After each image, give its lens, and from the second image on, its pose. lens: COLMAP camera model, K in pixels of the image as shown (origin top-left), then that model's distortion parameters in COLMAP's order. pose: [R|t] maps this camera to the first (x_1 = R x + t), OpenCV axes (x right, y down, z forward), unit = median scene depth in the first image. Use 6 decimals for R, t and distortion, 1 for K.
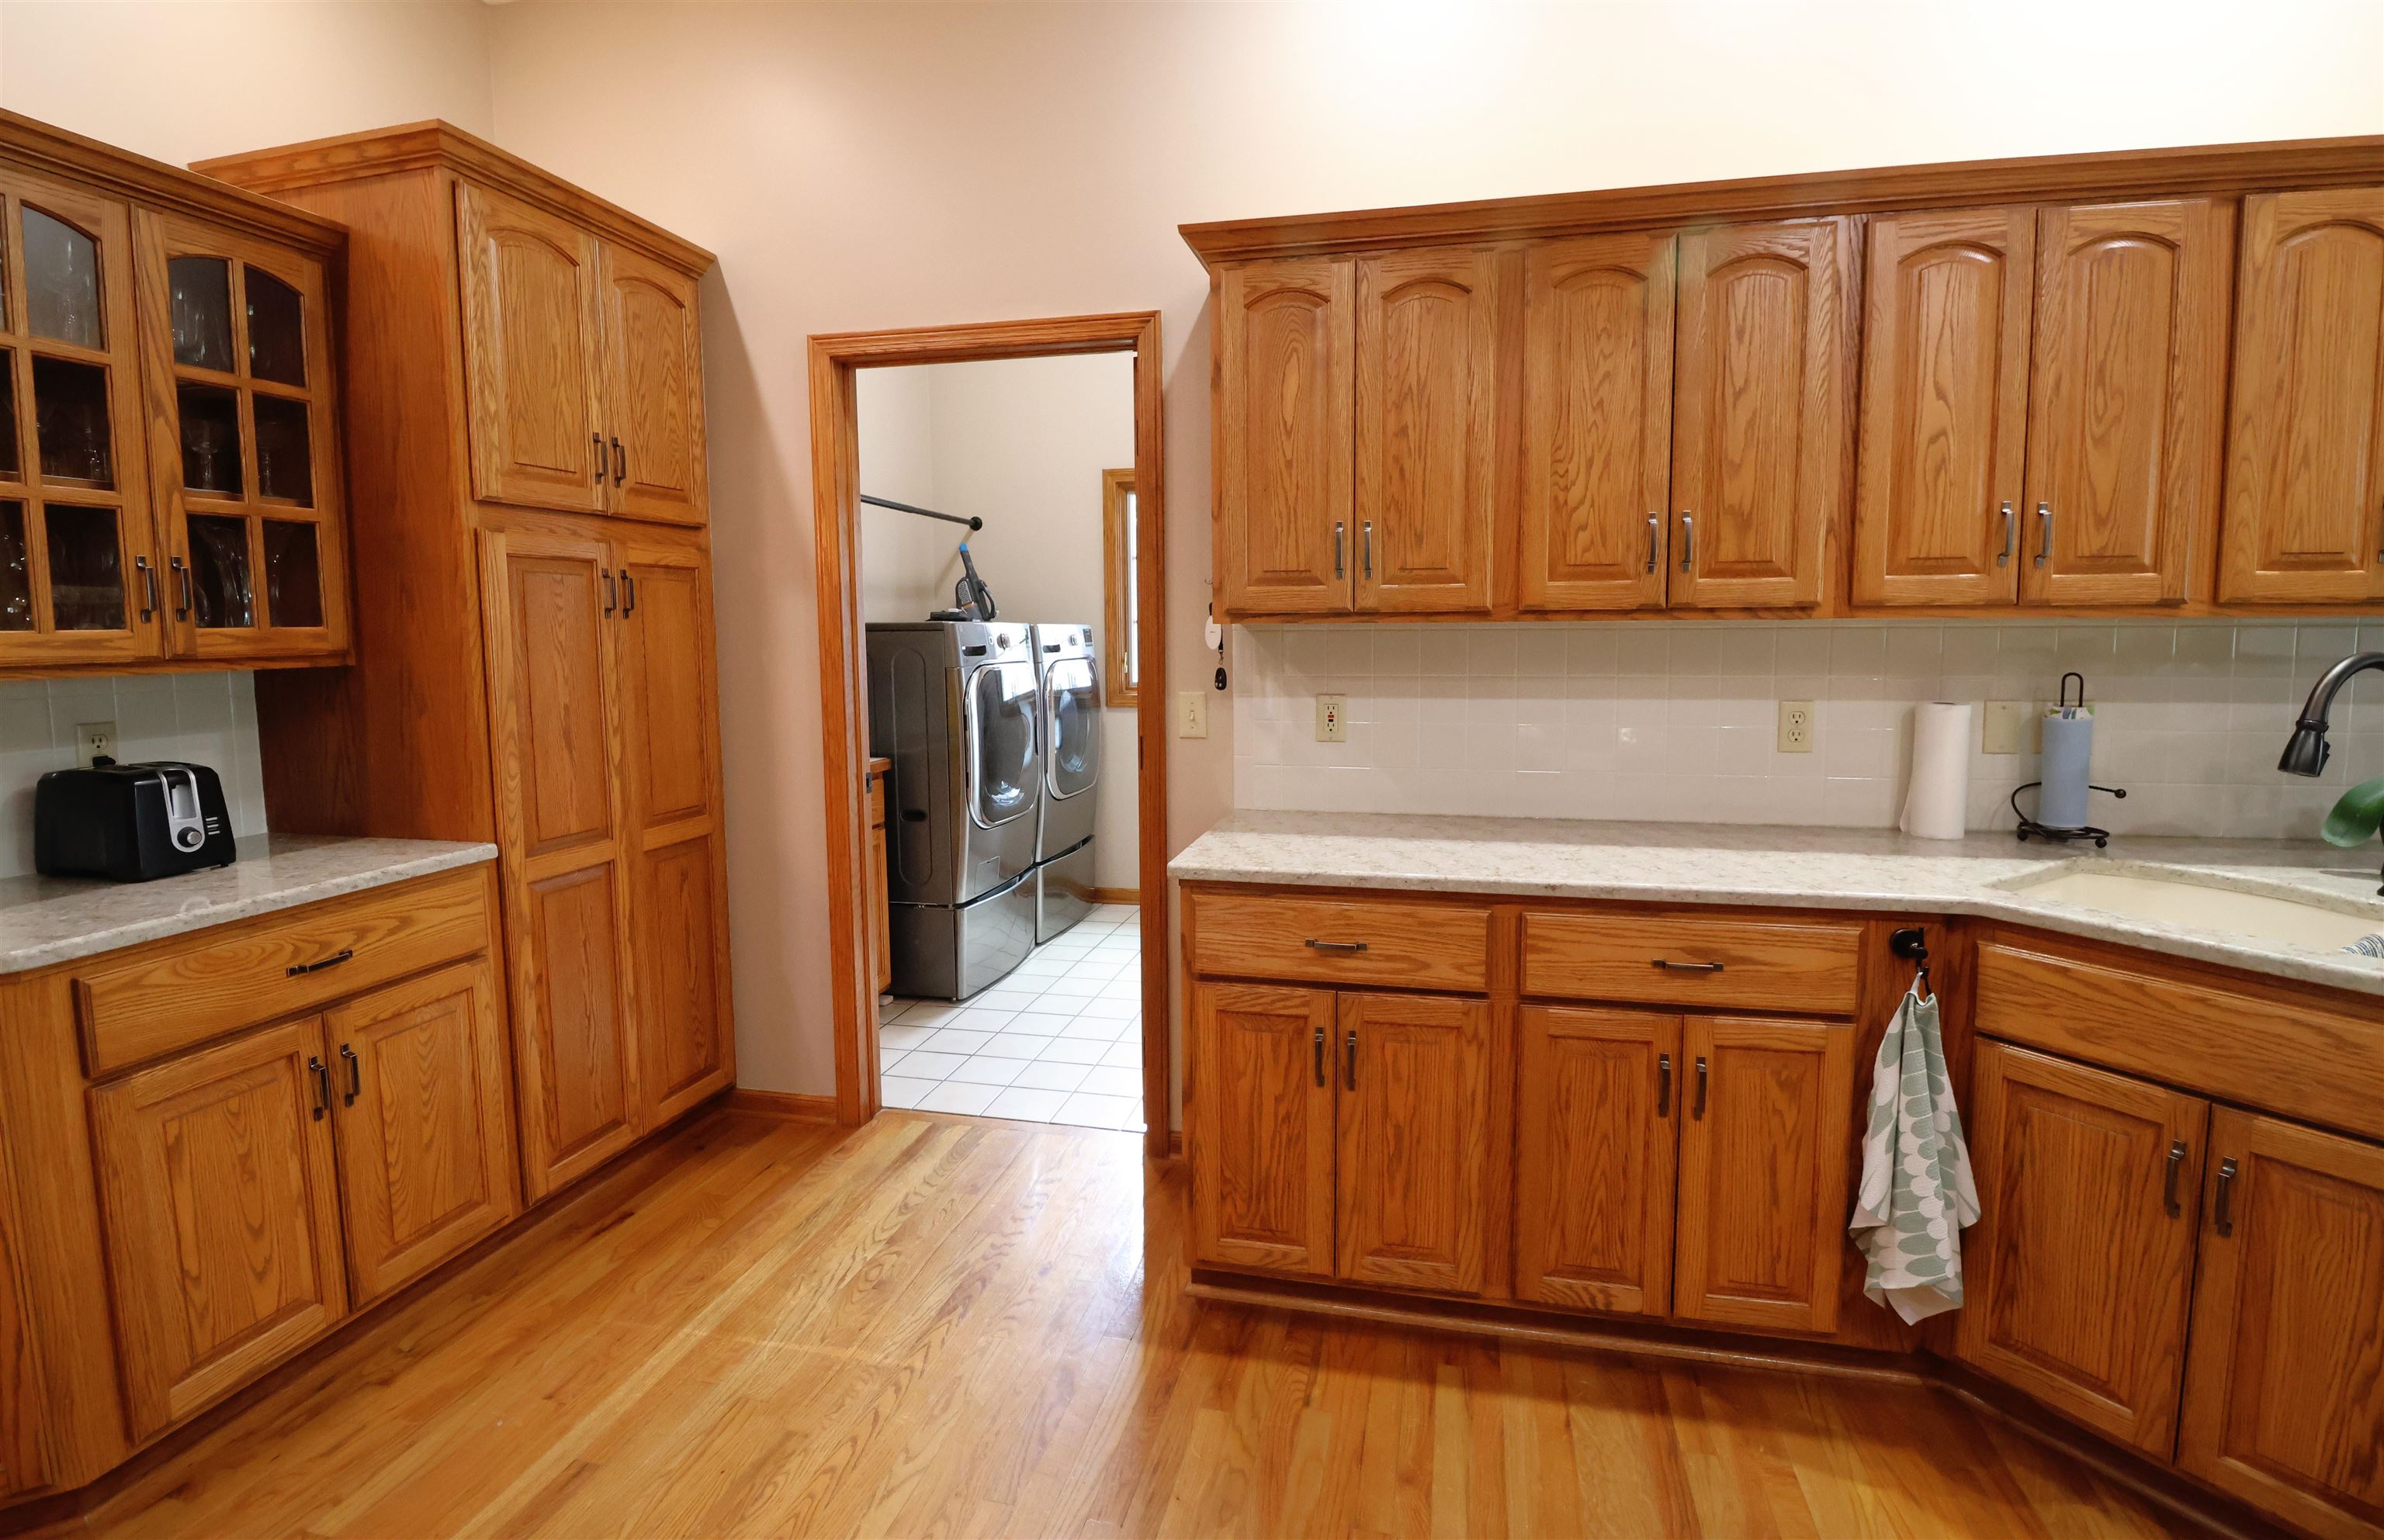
lens RADIAL K [[1144.2, 0, 1173.9], [0, 1144.2, 739.1], [0, 0, 1]] dist [-0.023916, -0.004808]
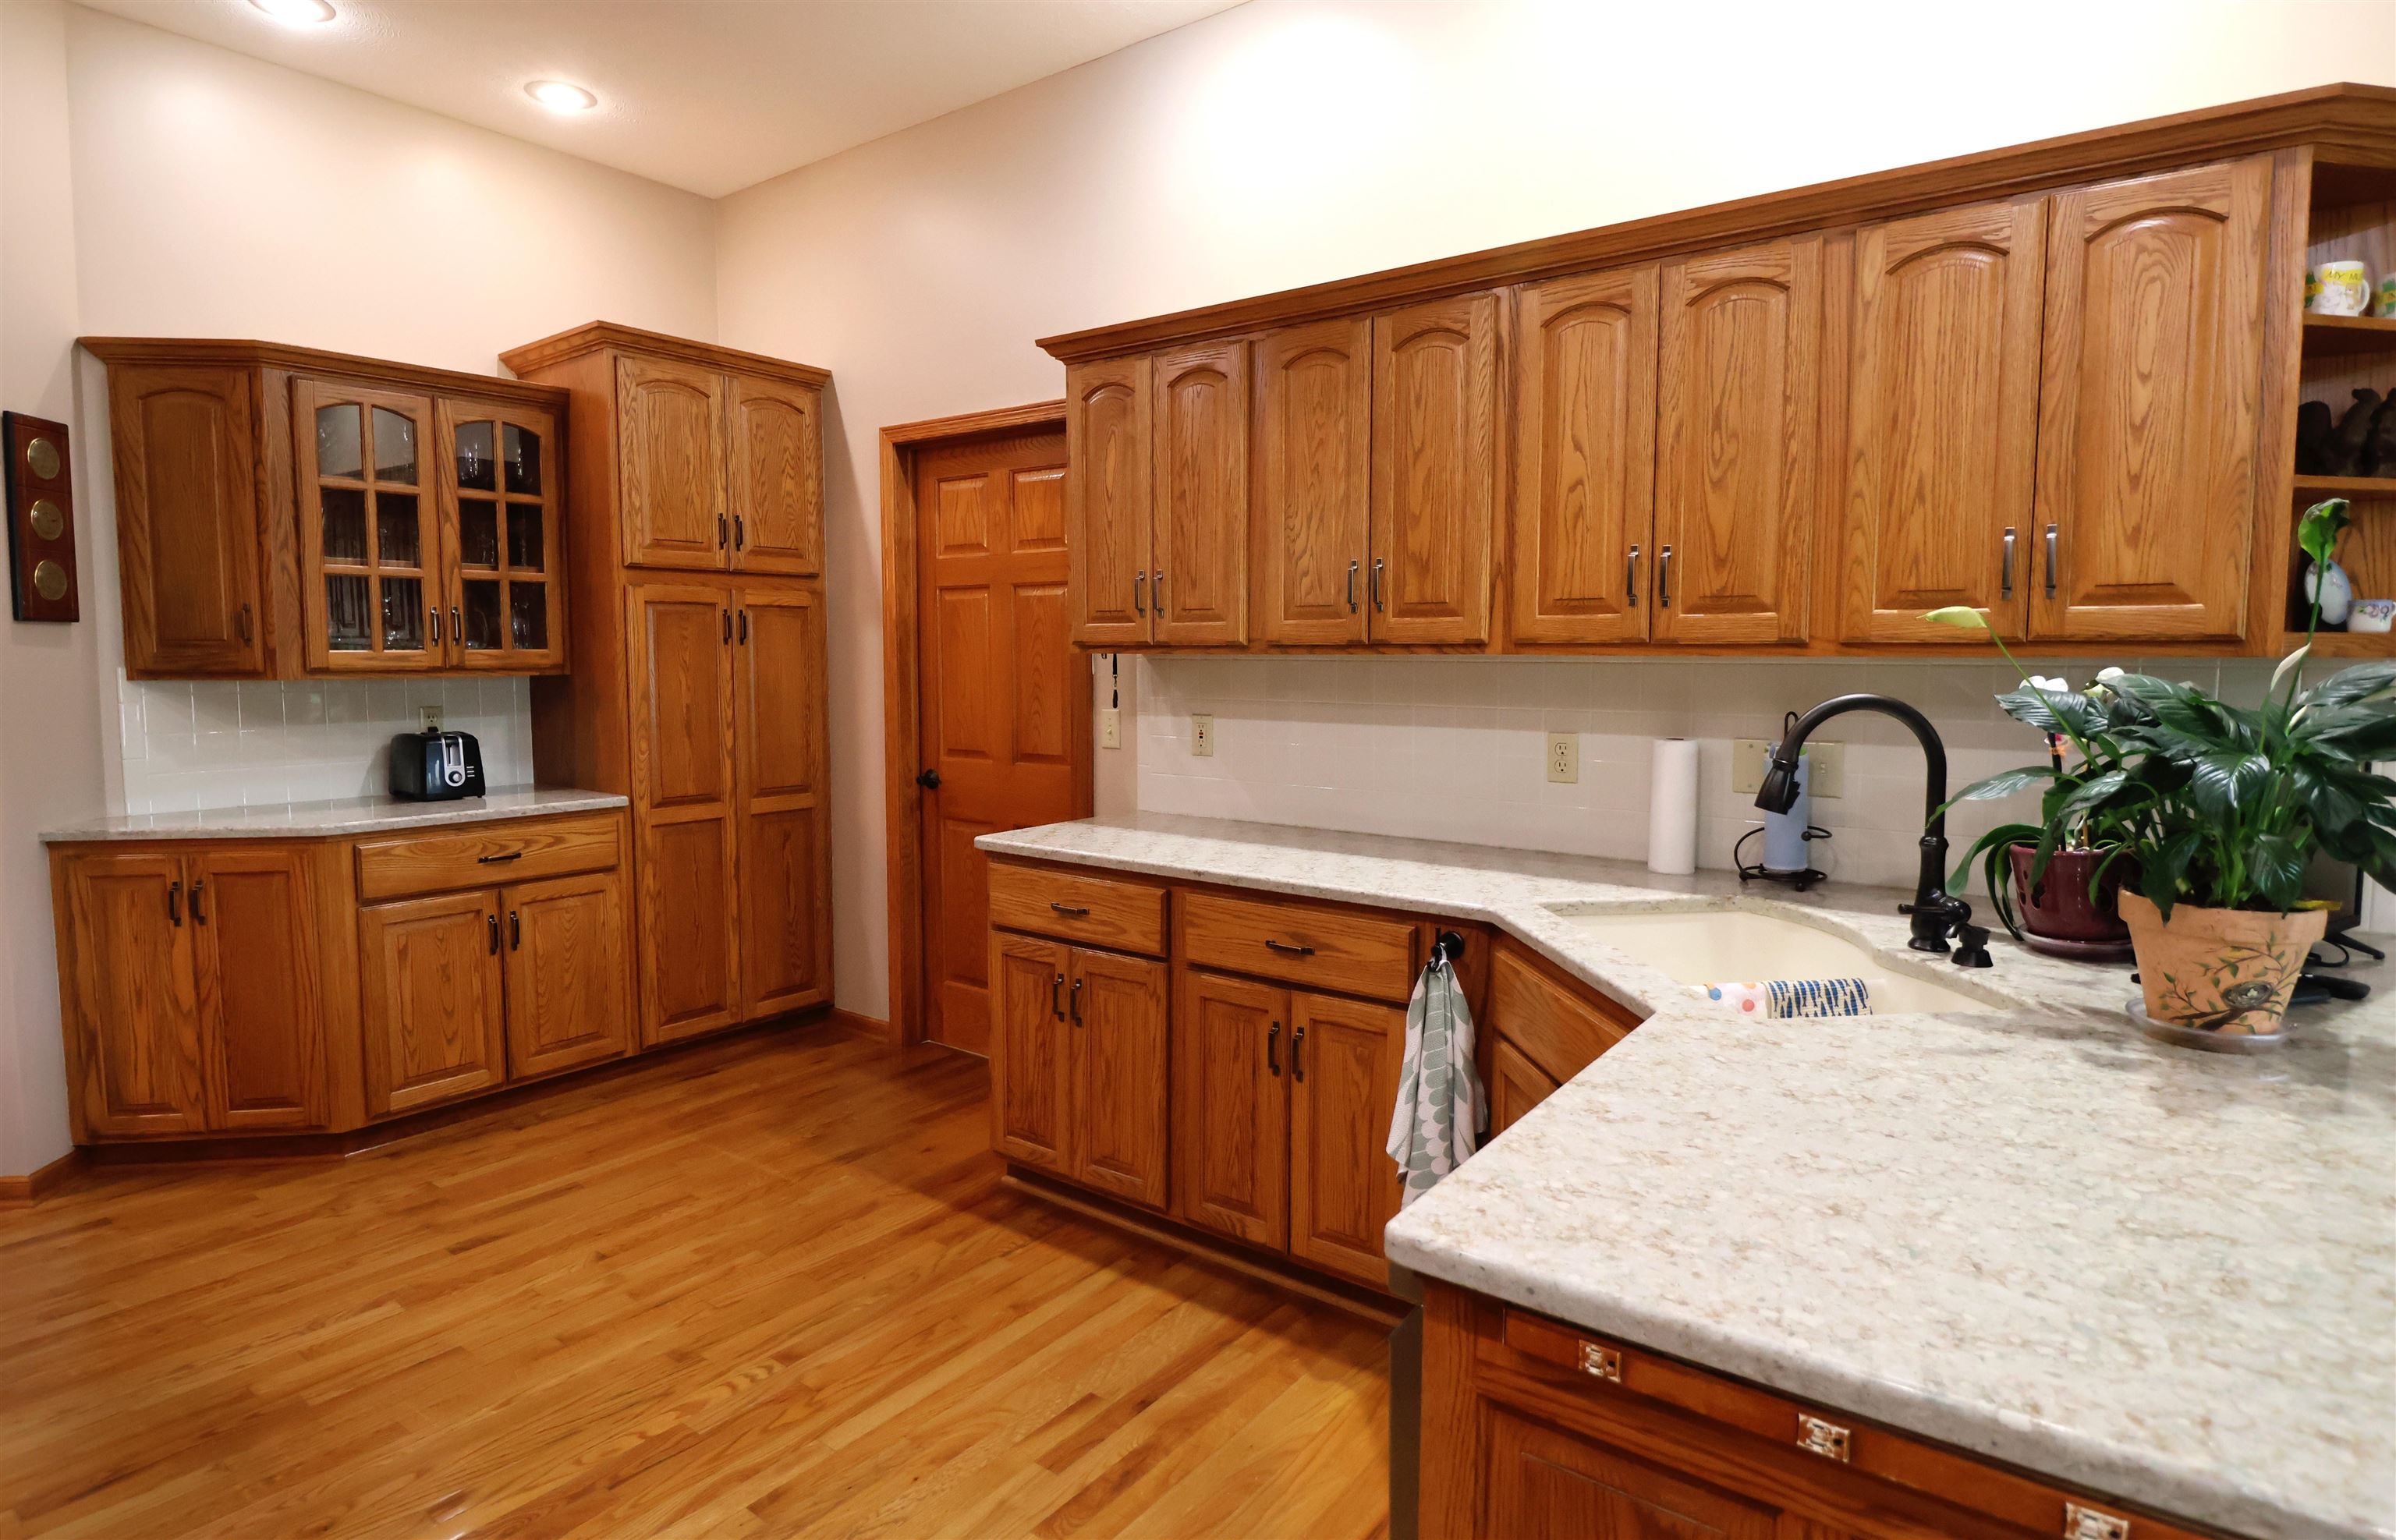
lens RADIAL K [[1261.1, 0, 1196.4], [0, 1261.1, 764.1], [0, 0, 1]] dist [-0.041386, 0.000481]
pose [[0.913821, 0.046816, -0.403409, 0.841545], [-0.050576, 0.998719, 0.001335, 0.011866], [0.402955, 0.019183, 0.915019, -0.224821]]
